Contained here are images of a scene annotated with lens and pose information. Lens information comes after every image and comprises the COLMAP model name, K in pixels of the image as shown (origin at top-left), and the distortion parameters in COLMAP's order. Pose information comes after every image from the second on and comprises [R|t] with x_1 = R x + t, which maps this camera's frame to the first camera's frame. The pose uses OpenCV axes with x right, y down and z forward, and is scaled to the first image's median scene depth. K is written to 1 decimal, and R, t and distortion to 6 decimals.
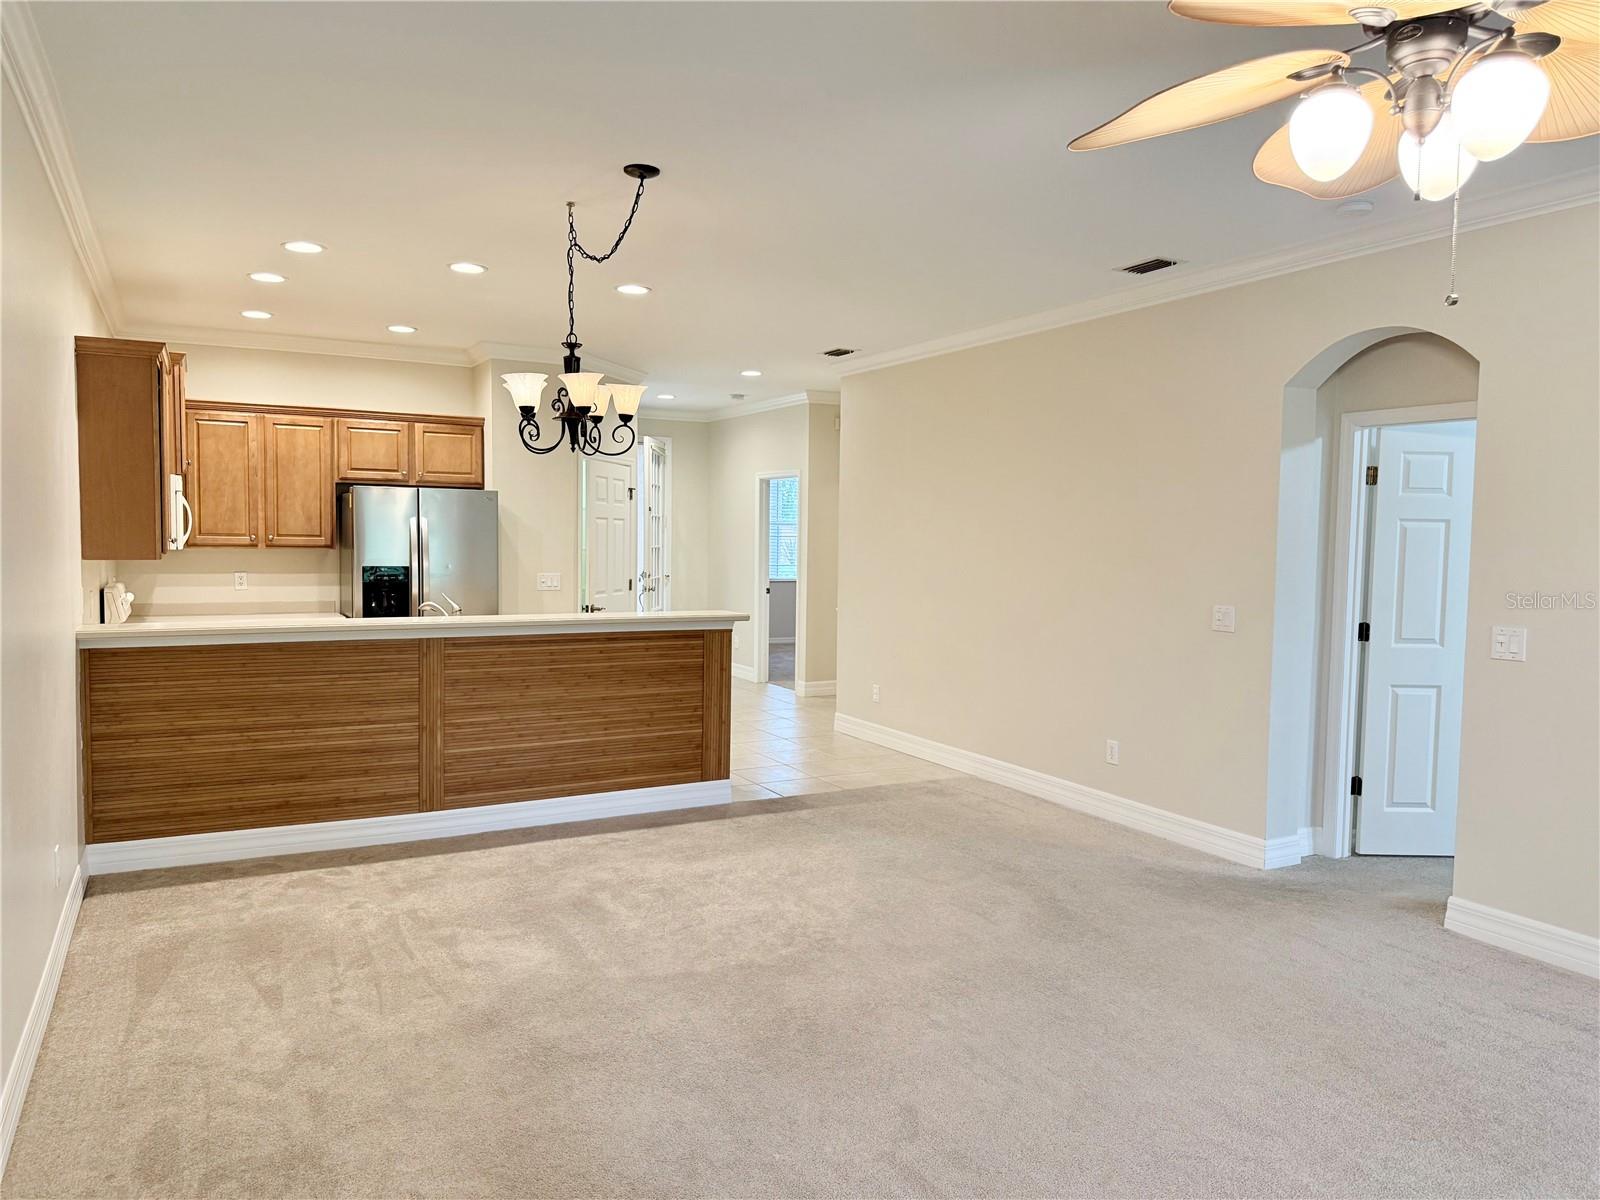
lens RADIAL K [[1141.7, 0, 775.9], [0, 1141.7, 561.8], [0, 0, 1]] dist [0.056737, -0.162208]
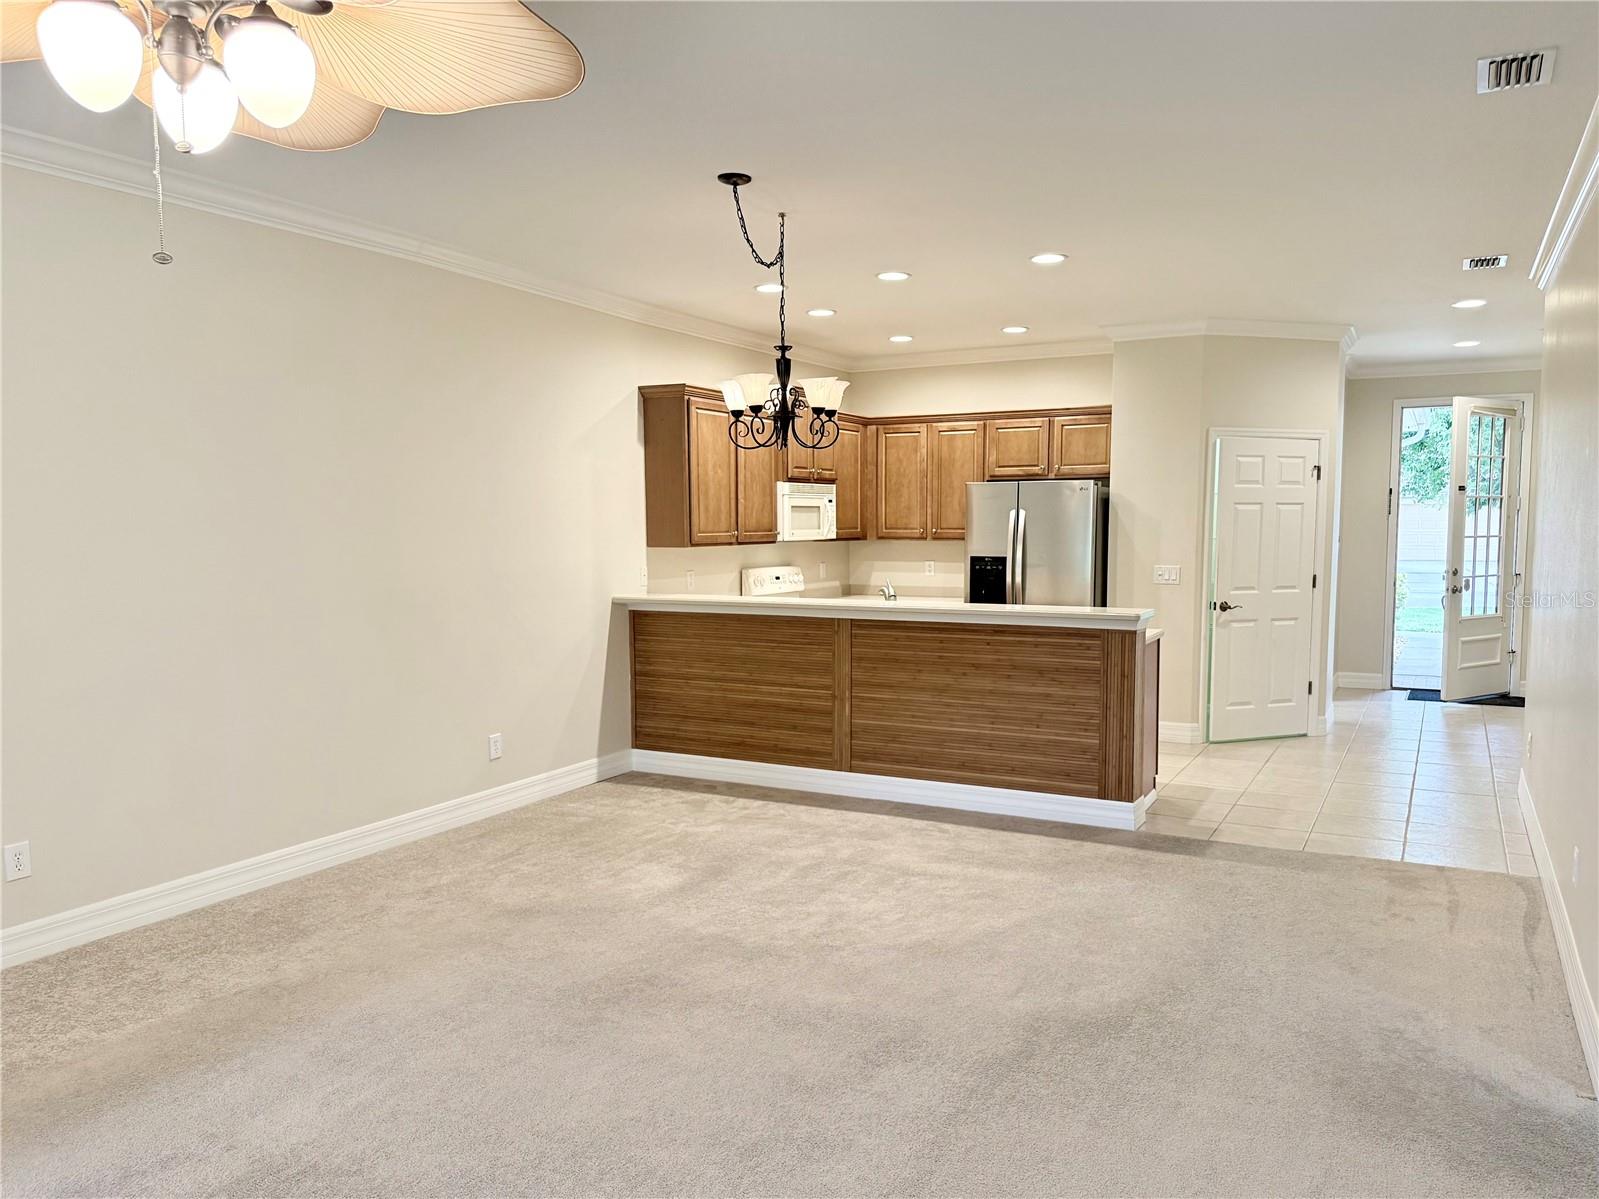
lens RADIAL K [[1145.5, 0, 798.9], [0, 1145.5, 592.3], [0, 0, 1]] dist [0.093405, -0.089951]
pose [[0.557143, 0.035527, -0.829656, 0.588147], [-0.010572, 0.999307, 0.035692, 0.001269], [0.830349, -0.011115, 0.557133, 0.325924]]
